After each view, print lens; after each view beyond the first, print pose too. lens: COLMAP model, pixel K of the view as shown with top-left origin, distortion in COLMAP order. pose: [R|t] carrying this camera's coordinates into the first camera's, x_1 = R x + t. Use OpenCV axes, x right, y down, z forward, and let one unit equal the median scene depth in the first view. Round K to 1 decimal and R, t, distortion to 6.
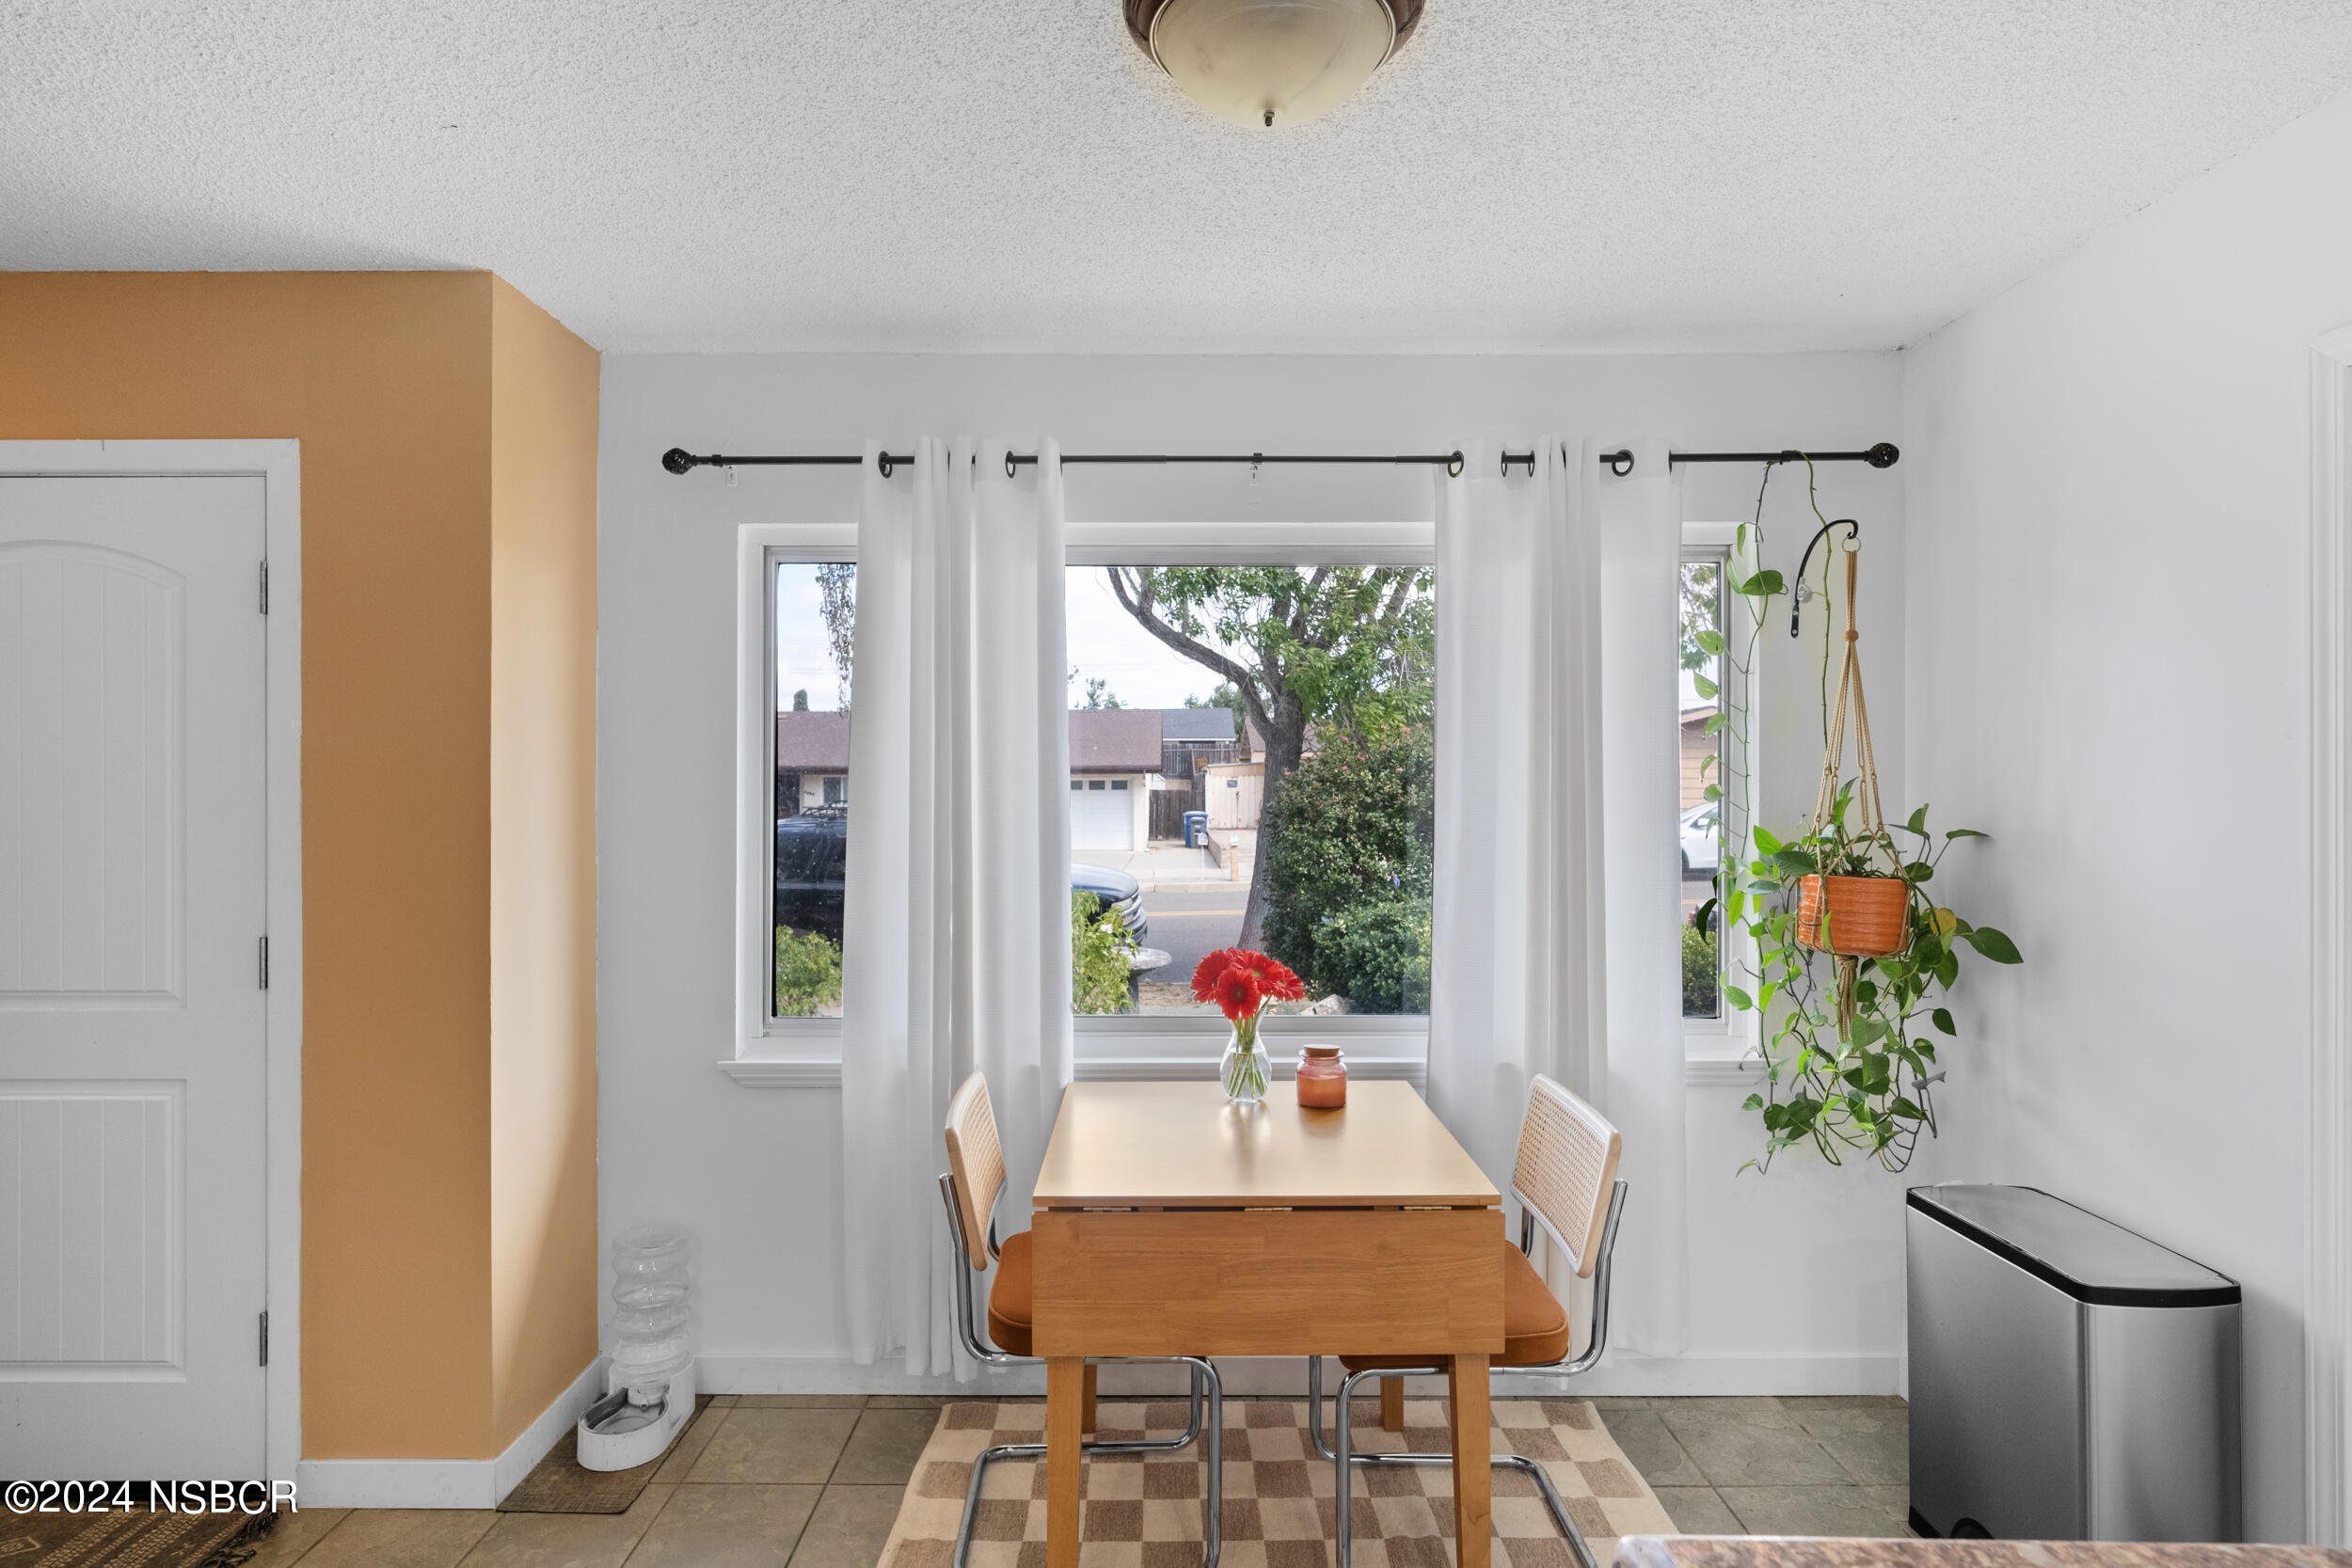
lens RADIAL K [[1215.7, 0, 1173.5], [0, 1215.7, 777.3], [0, 0, 1]] dist [0.000245, 0.000440]
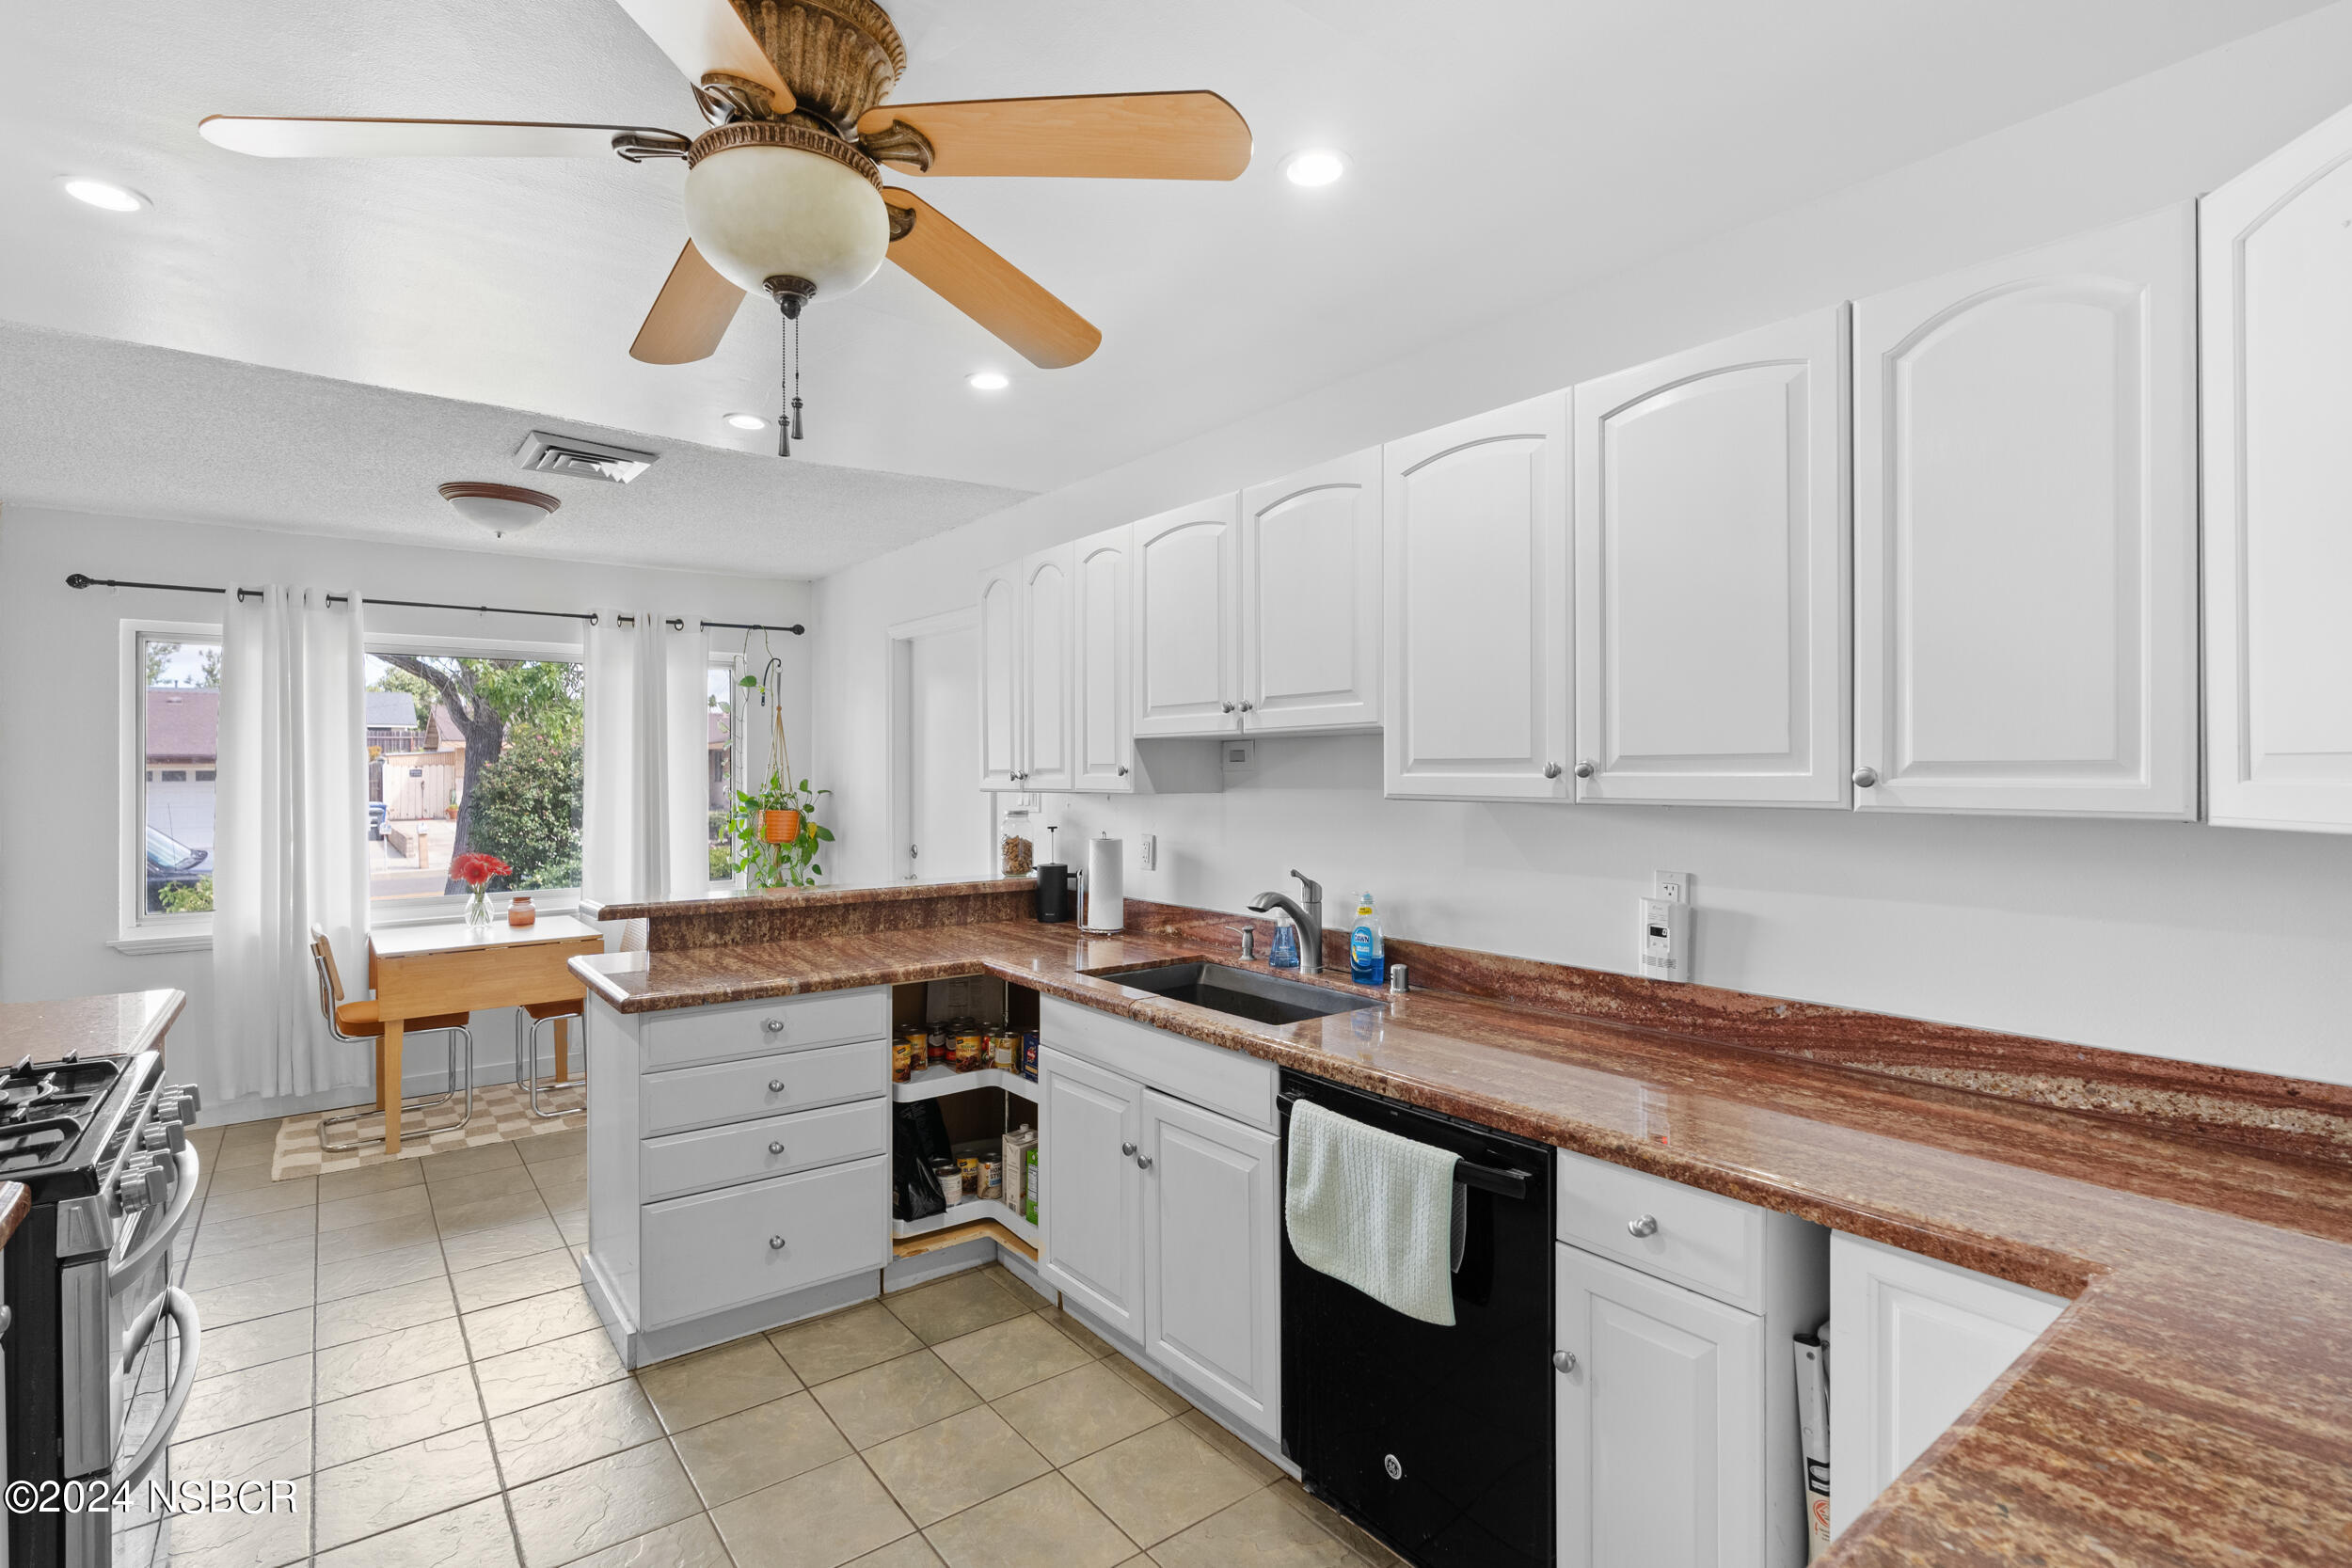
lens RADIAL K [[1113.1, 0, 1164.8], [0, 1113.1, 770.8], [0, 0, 1]] dist [-0.002887, 0.000470]
pose [[0.798166, -0.004144, 0.602424, -0.136963], [0.001315, 0.999986, 0.005137, -0.005642], [-0.602437, -0.003308, 0.798160, -1.112822]]
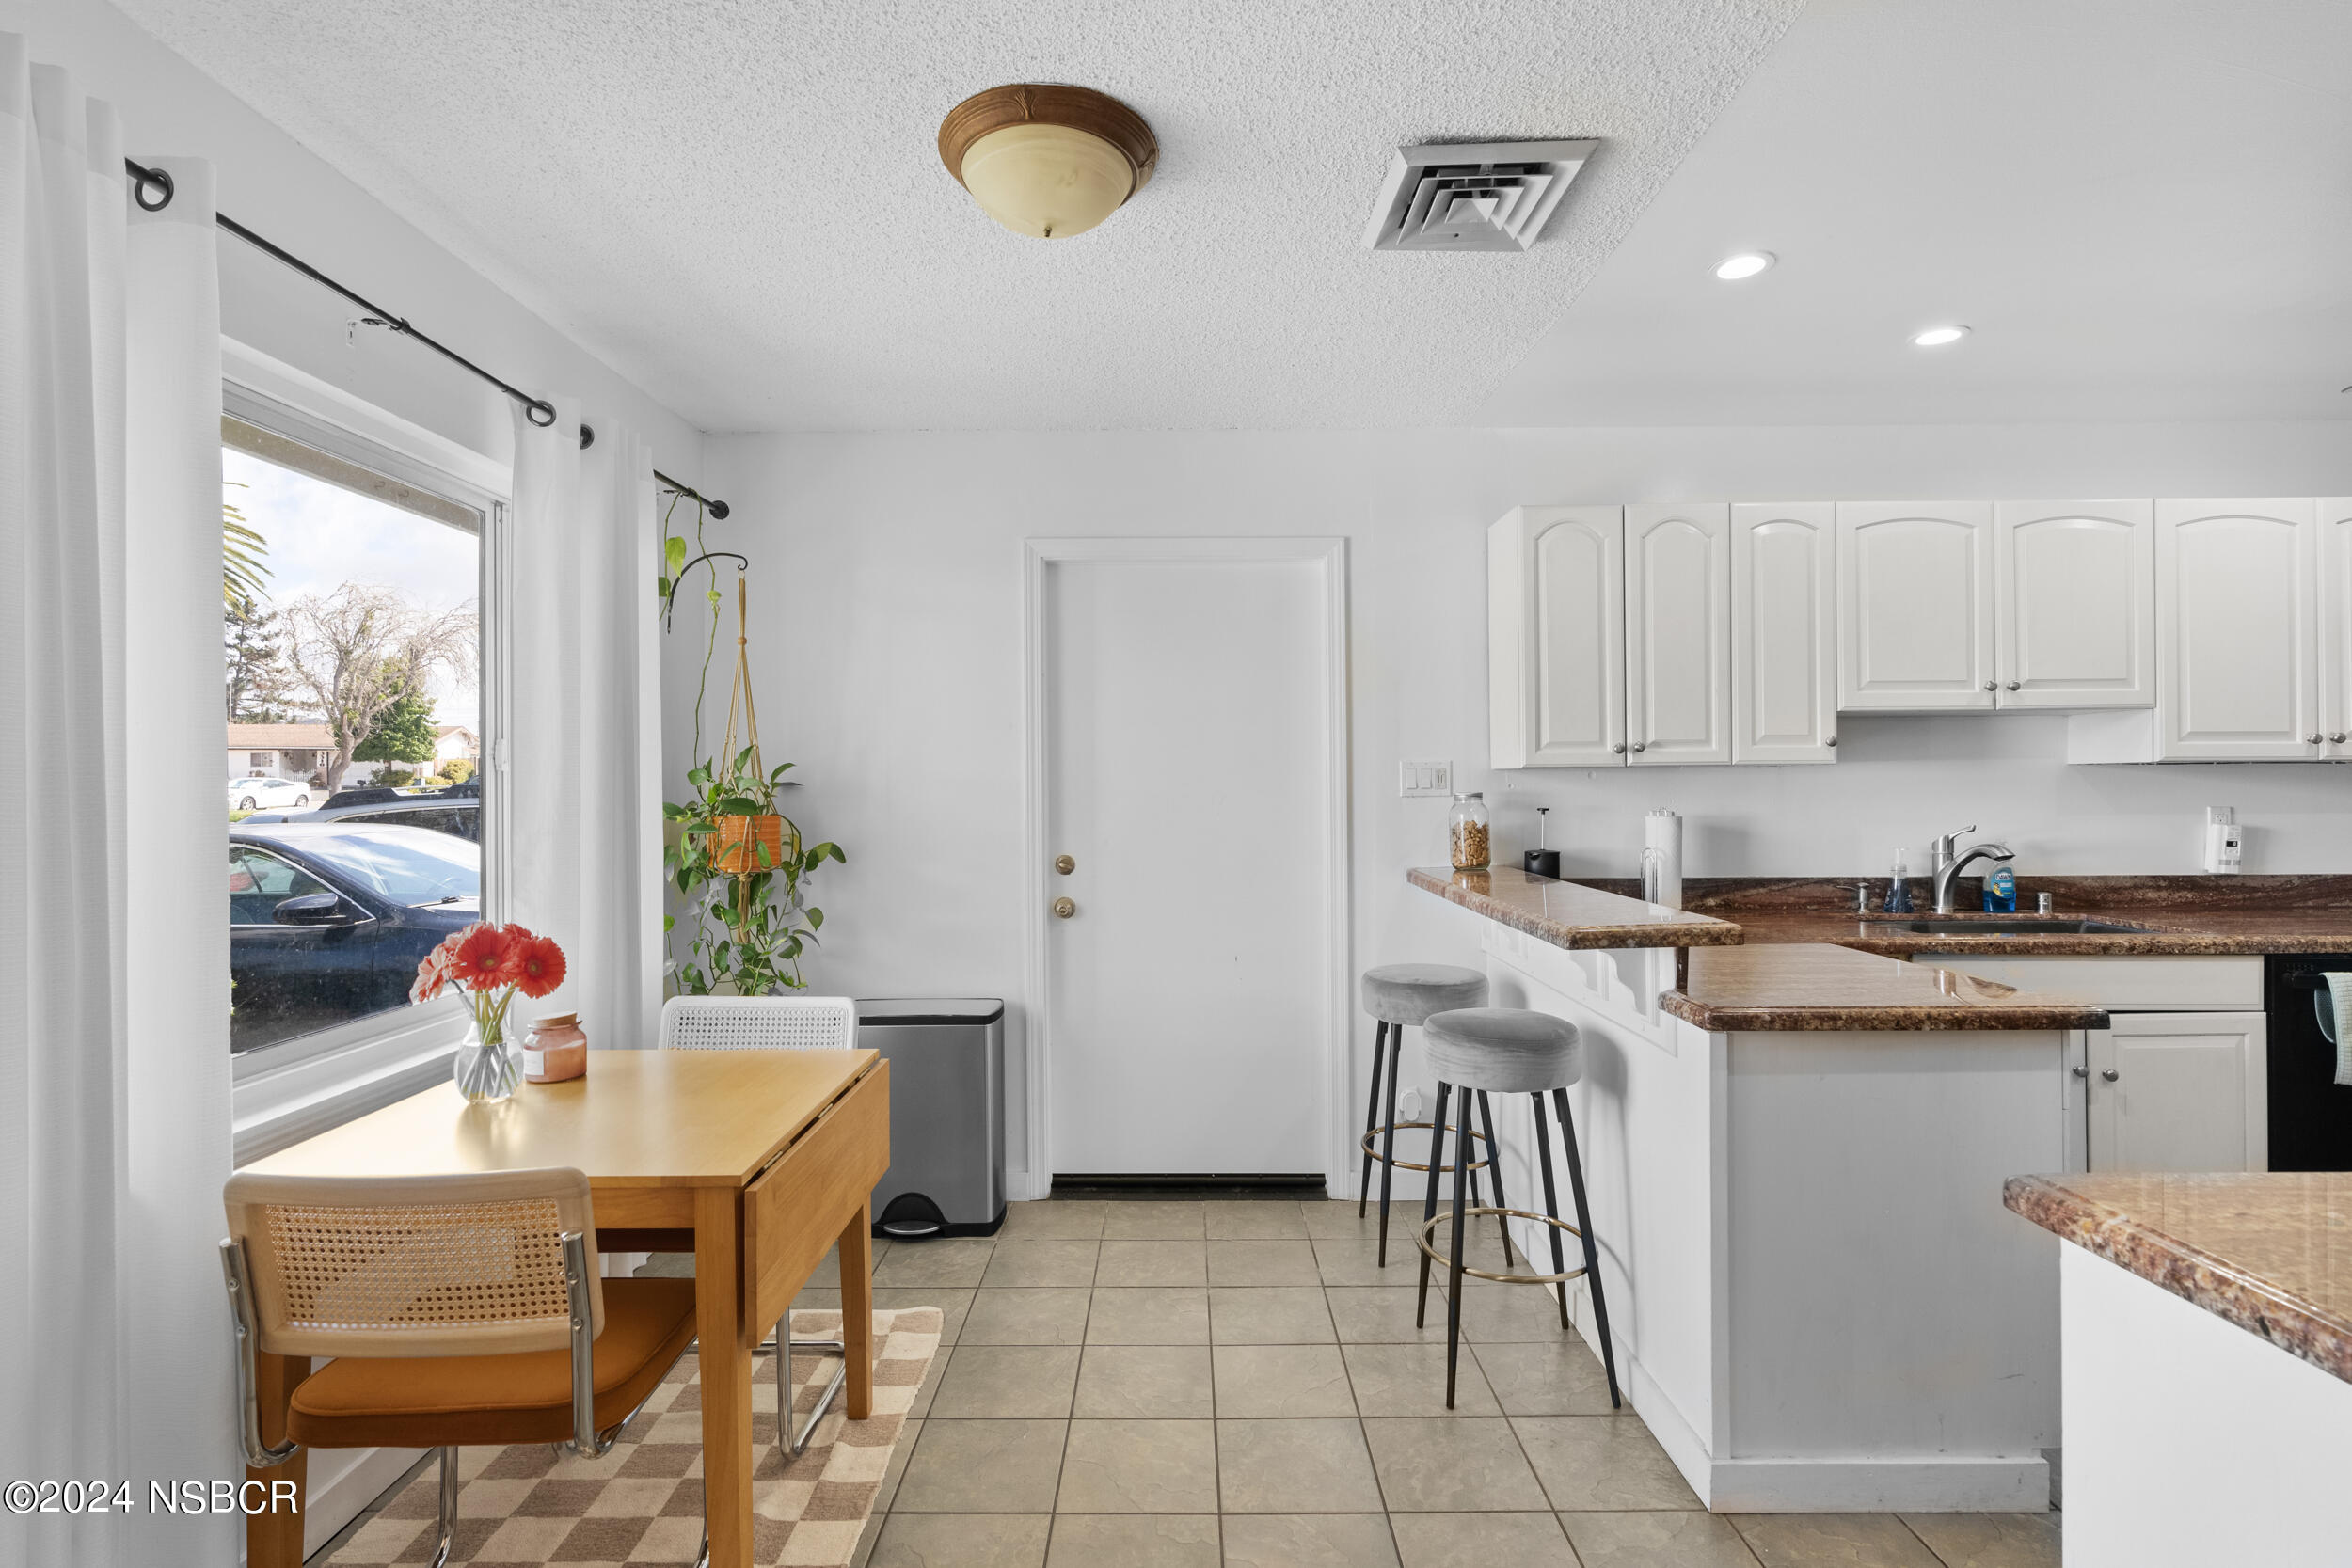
lens RADIAL K [[1125.8, 0, 1167.6], [0, 1125.8, 780.3], [0, 0, 1]] dist [-0.000363, 0.001546]
pose [[0.011661, 0.002170, 0.999930, -0.669345], [0.001776, 0.999996, -0.002191, 0.041488], [-0.999930, 0.001801, 0.011657, 0.484068]]
